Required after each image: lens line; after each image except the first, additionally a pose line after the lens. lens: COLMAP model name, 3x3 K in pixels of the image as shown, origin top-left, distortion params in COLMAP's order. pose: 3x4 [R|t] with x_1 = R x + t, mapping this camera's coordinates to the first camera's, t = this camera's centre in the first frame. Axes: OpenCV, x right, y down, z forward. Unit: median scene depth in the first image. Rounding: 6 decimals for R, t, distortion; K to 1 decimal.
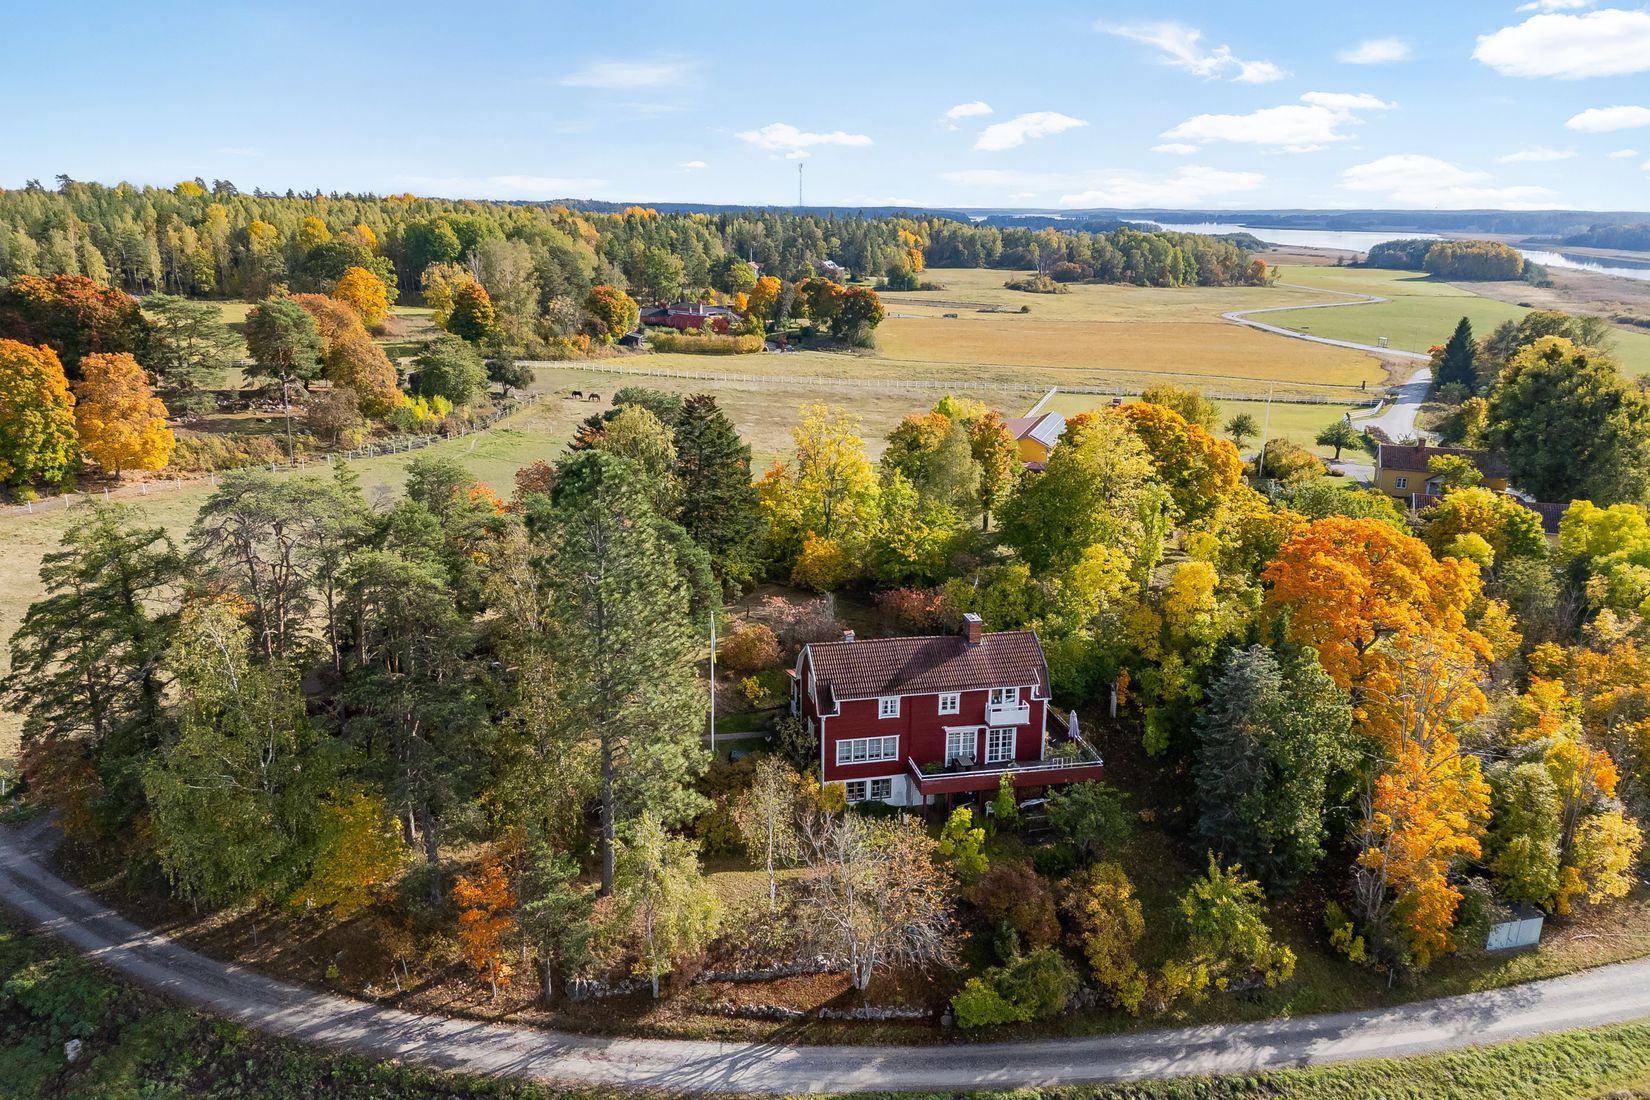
lens RADIAL K [[1211.0, 0, 826.5], [0, 1211.0, 550.3], [0, 0, 1]] dist [0.061116, -0.052511]
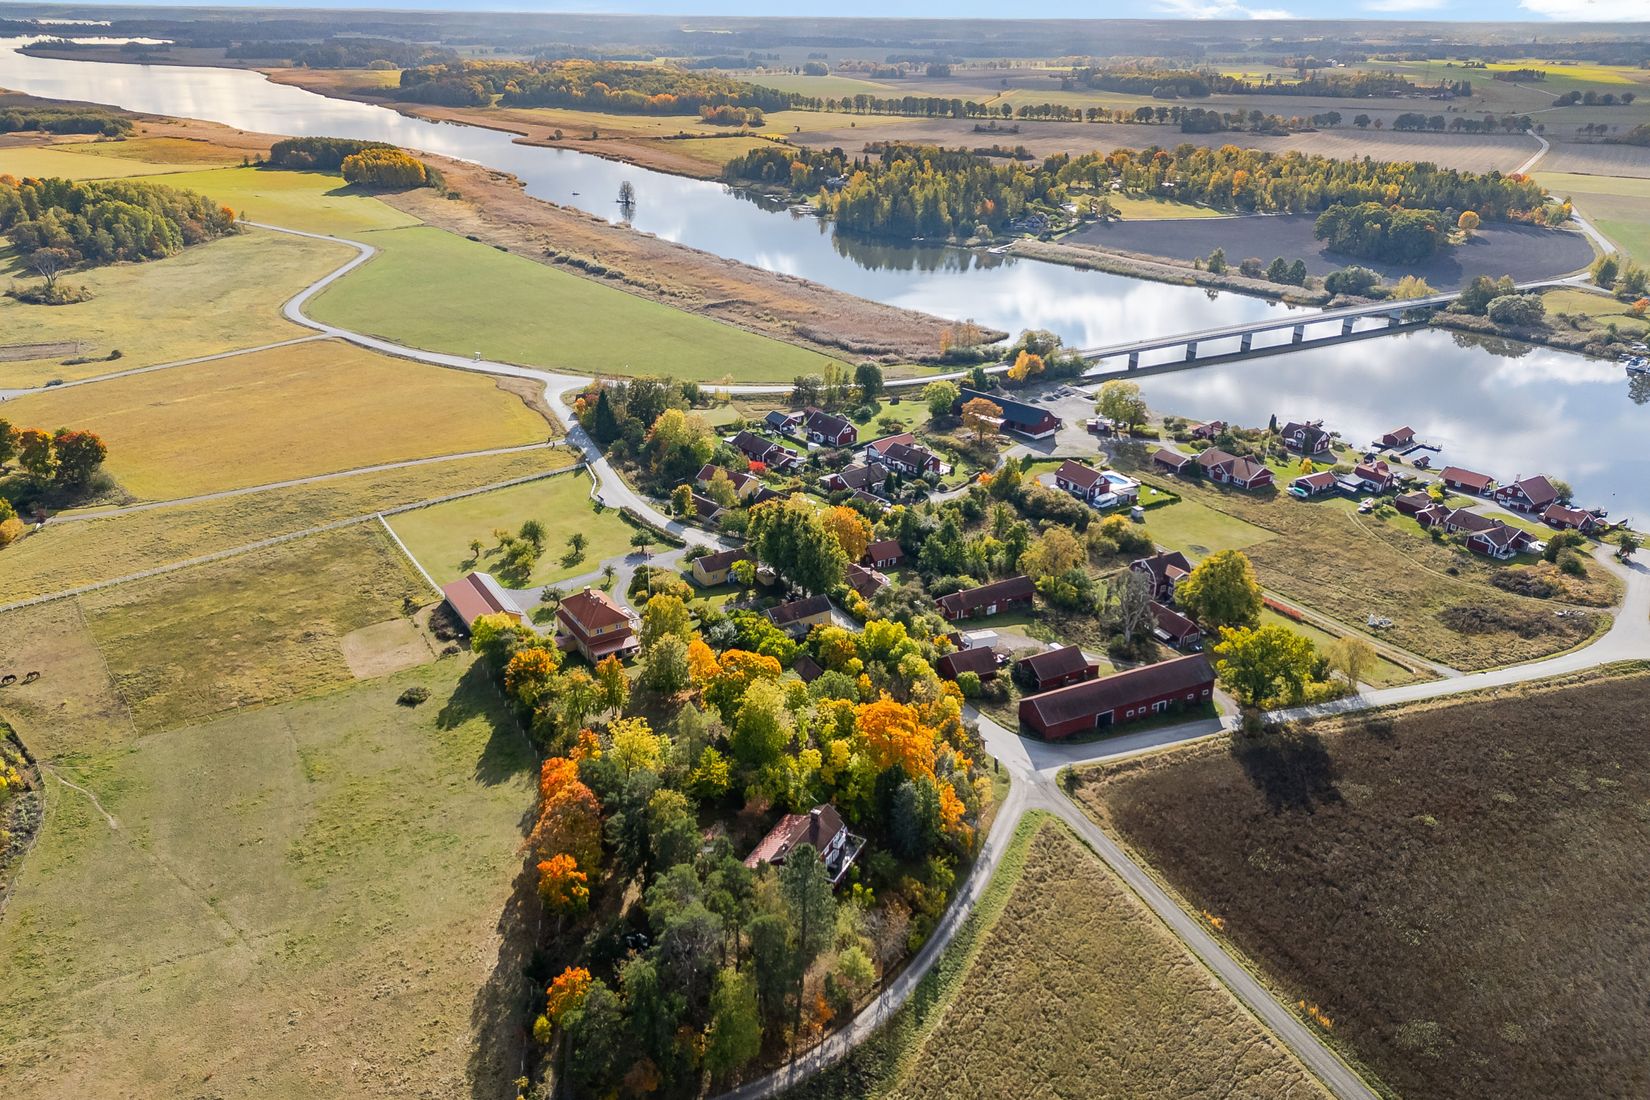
lens RADIAL K [[1207.6, 0, 825.0], [0, 1207.6, 550.0], [0, 0, 1]] dist [0.084497, -0.083638]
pose [[0.629688, -0.319392, 0.708154, -1.518506], [0.205522, 0.947585, 0.244630, -1.104125], [-0.749169, -0.008500, 0.662325, -0.693939]]
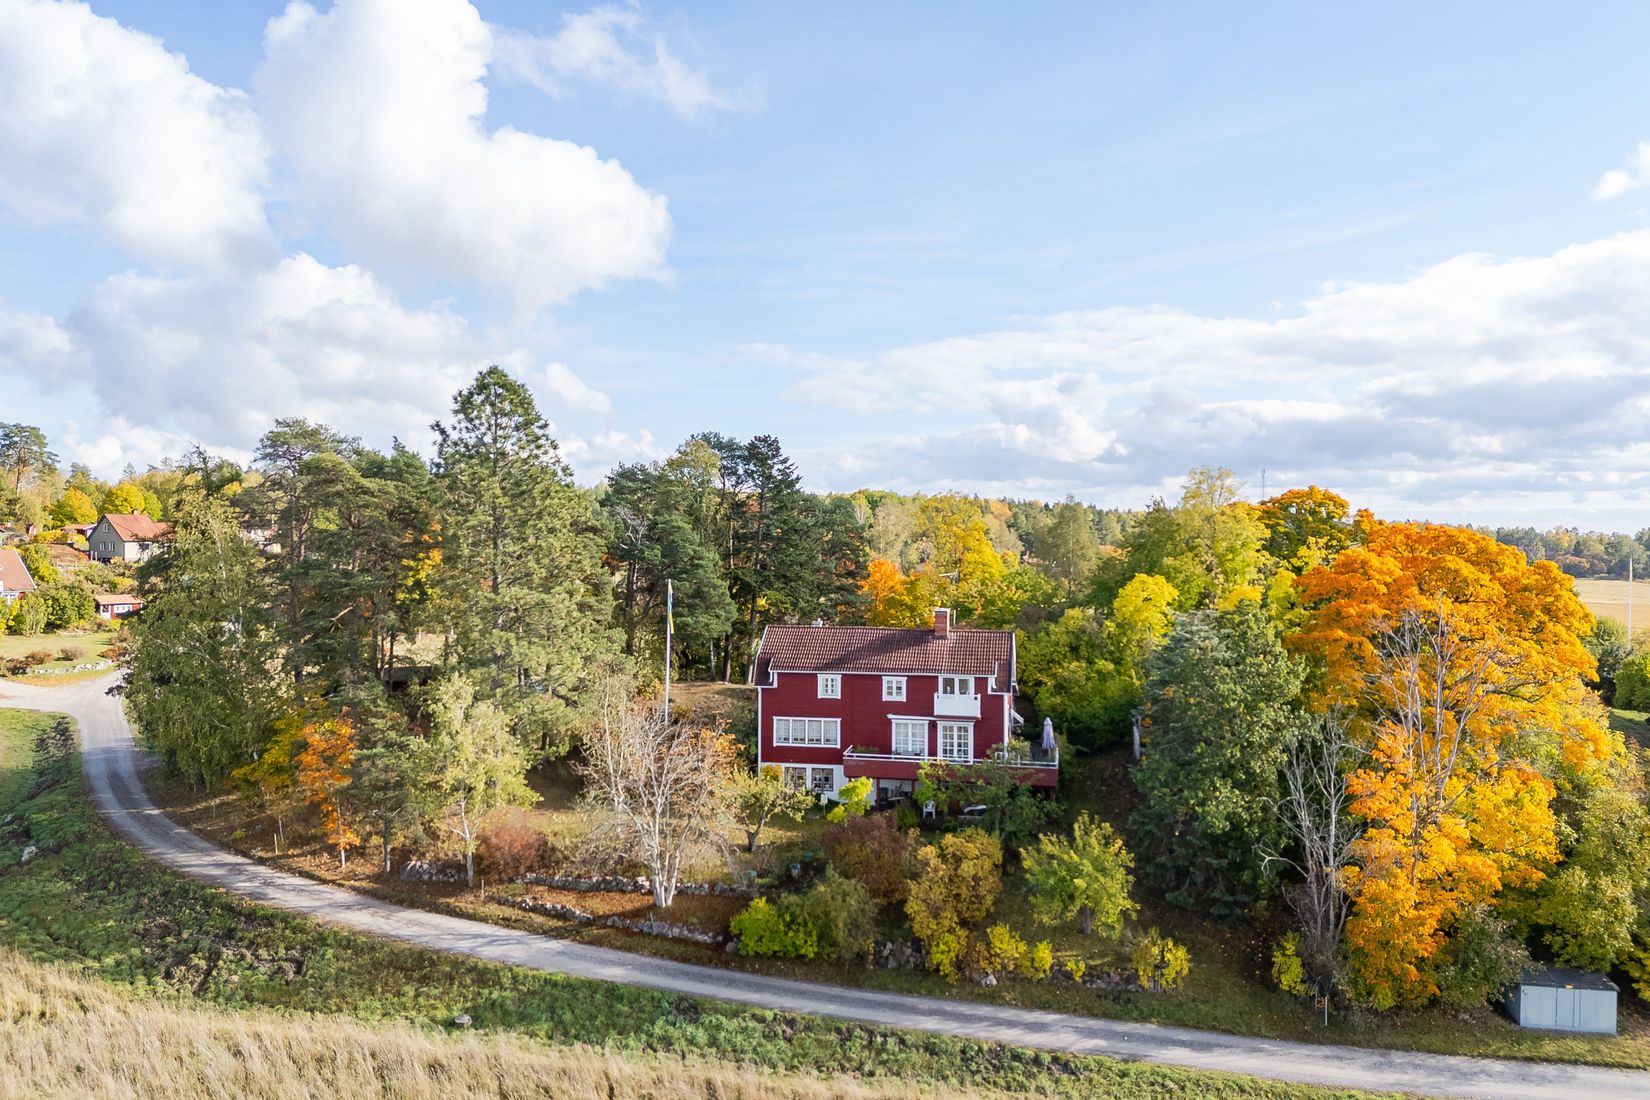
lens RADIAL K [[1207.6, 0, 825.0], [0, 1207.6, 550.0], [0, 0, 1]] dist [0.084497, -0.083638]
pose [[0.921913, -0.000806, -0.387395, 0.412065], [-0.101671, 0.964441, -0.243961, 0.255964], [0.373816, 0.264298, 0.889049, 0.126060]]
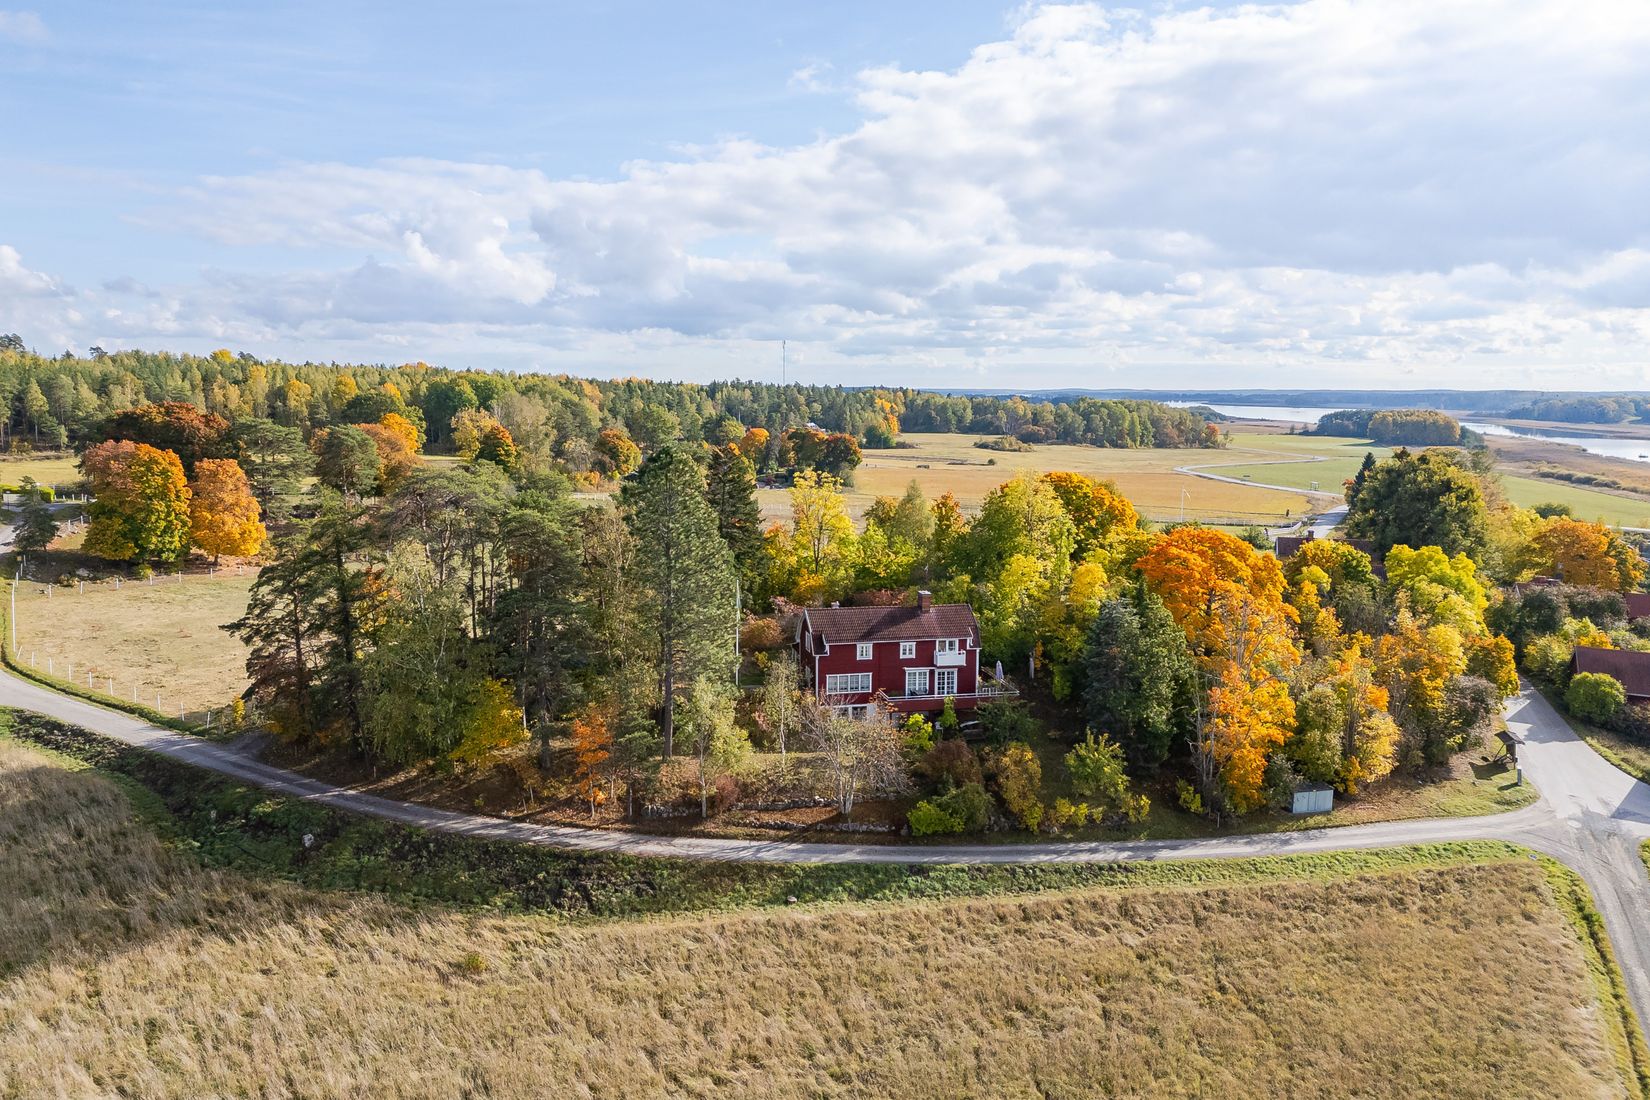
lens RADIAL K [[1207.6, 0, 825.0], [0, 1207.6, 550.0], [0, 0, 1]] dist [0.084497, -0.083638]
pose [[0.999888, -0.003134, 0.014617, -0.013127], [0.005176, 0.989877, -0.141835, 0.208876], [-0.014024, 0.141895, 0.989782, -0.382149]]
